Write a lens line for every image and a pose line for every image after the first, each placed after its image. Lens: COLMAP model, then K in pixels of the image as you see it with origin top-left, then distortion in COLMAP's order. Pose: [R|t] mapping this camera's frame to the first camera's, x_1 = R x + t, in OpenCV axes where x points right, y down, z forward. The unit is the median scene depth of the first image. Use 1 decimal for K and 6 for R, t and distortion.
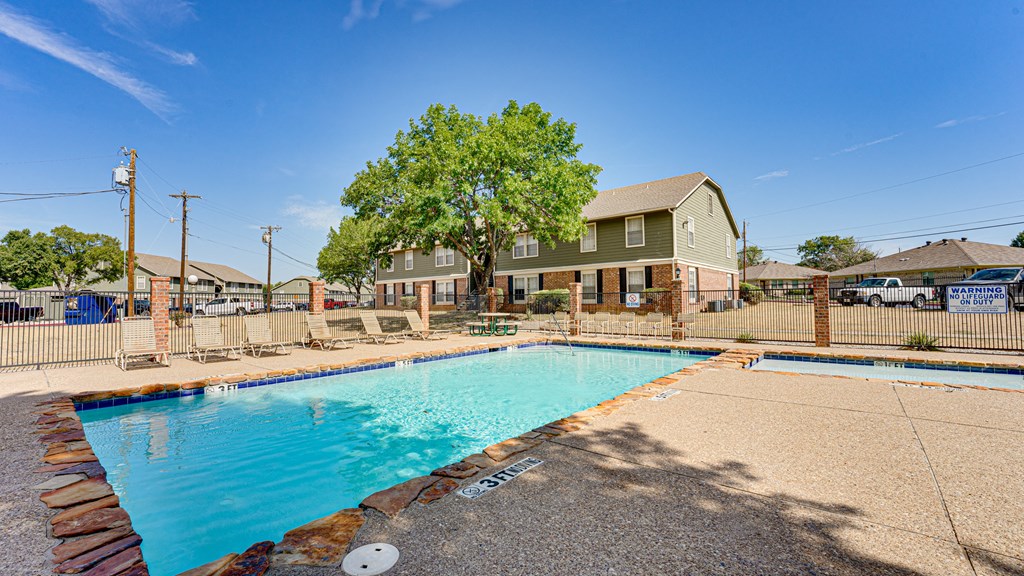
lens RADIAL K [[430.2, 0, 519.4], [0, 430.2, 286.7], [0, 0, 1]] dist [-0.022326, 0.000057]
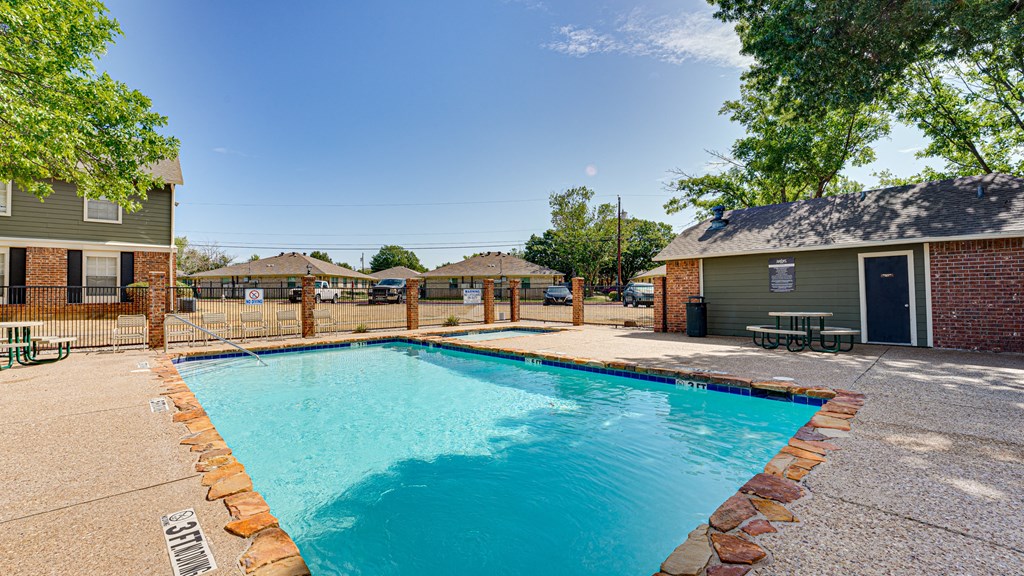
lens RADIAL K [[430.2, 0, 519.4], [0, 430.2, 286.7], [0, 0, 1]] dist [-0.022326, 0.000057]
pose [[0.092255, 0.026243, 0.995390, -0.374127], [-0.024289, 0.999415, -0.024098, 0.013189], [-0.995439, -0.021953, 0.092838, 0.277183]]
